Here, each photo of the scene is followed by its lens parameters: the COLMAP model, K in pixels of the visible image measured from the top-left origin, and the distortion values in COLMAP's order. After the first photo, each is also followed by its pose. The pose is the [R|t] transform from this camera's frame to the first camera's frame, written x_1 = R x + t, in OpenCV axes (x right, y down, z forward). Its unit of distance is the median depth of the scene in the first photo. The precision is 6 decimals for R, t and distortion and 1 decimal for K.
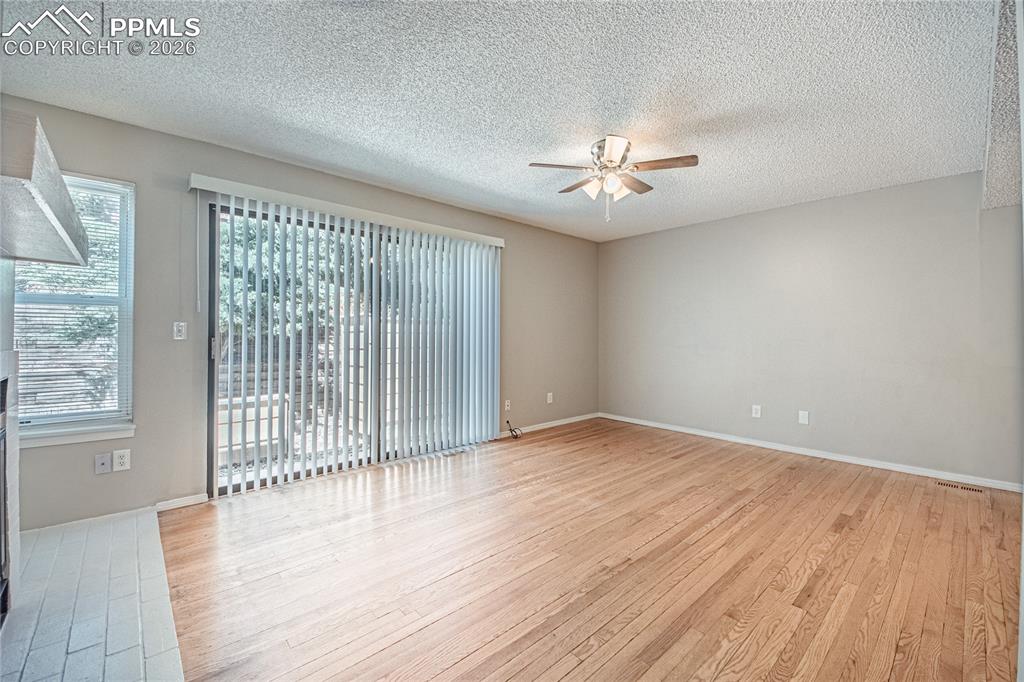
lens RADIAL K [[422.9, 0, 514.7], [0, 422.9, 336.2], [0, 0, 1]] dist [0.015912, -0.014796]
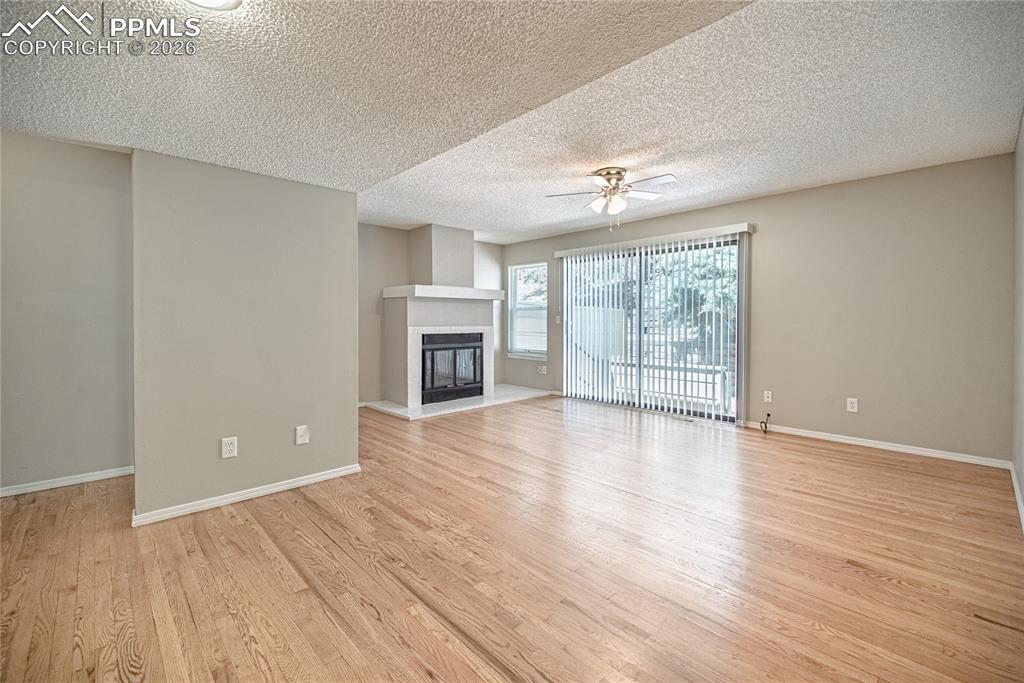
lens RADIAL K [[439.3, 0, 516.1], [0, 439.3, 323.2], [0, 0, 1]] dist [0.016453, -0.016936]
pose [[0.012238, 0.003421, -0.999919, 1.603306], [-0.000739, 0.999994, 0.003412, -0.001126], [0.999925, 0.000697, 0.012240, 0.732688]]
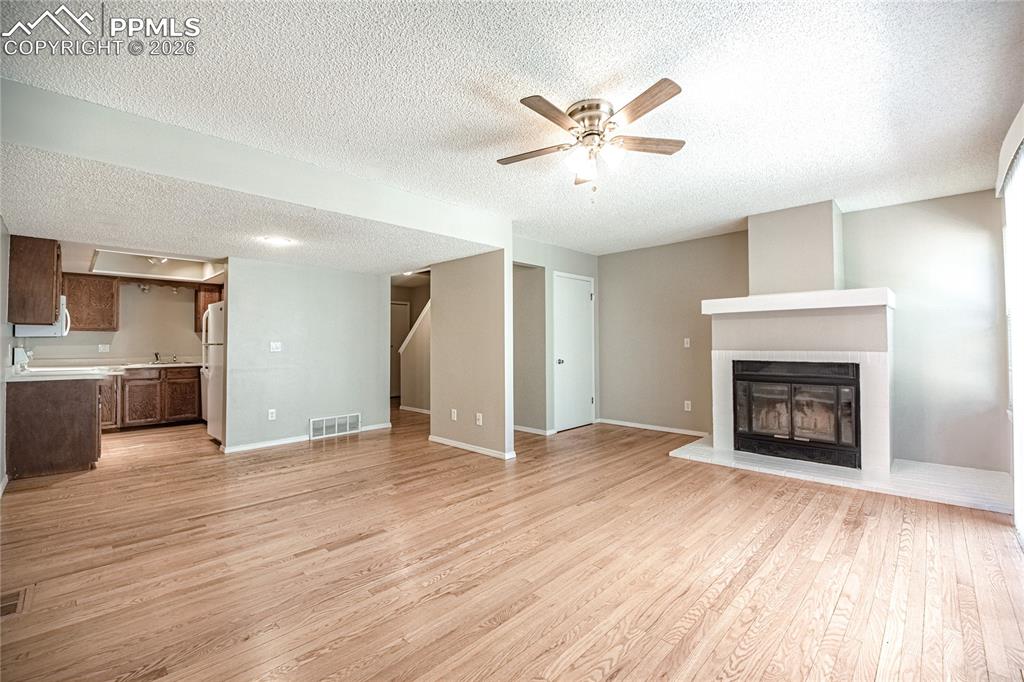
lens RADIAL K [[437.9, 0, 512.0], [0, 437.9, 341.0], [0, 0, 1]] dist [0.011924, -0.017433]
pose [[-0.998484, 0.000842, -0.055039, 0.441063], [0.001000, 0.999995, -0.002840, -0.008886], [0.055036, -0.002891, -0.998480, 1.892454]]
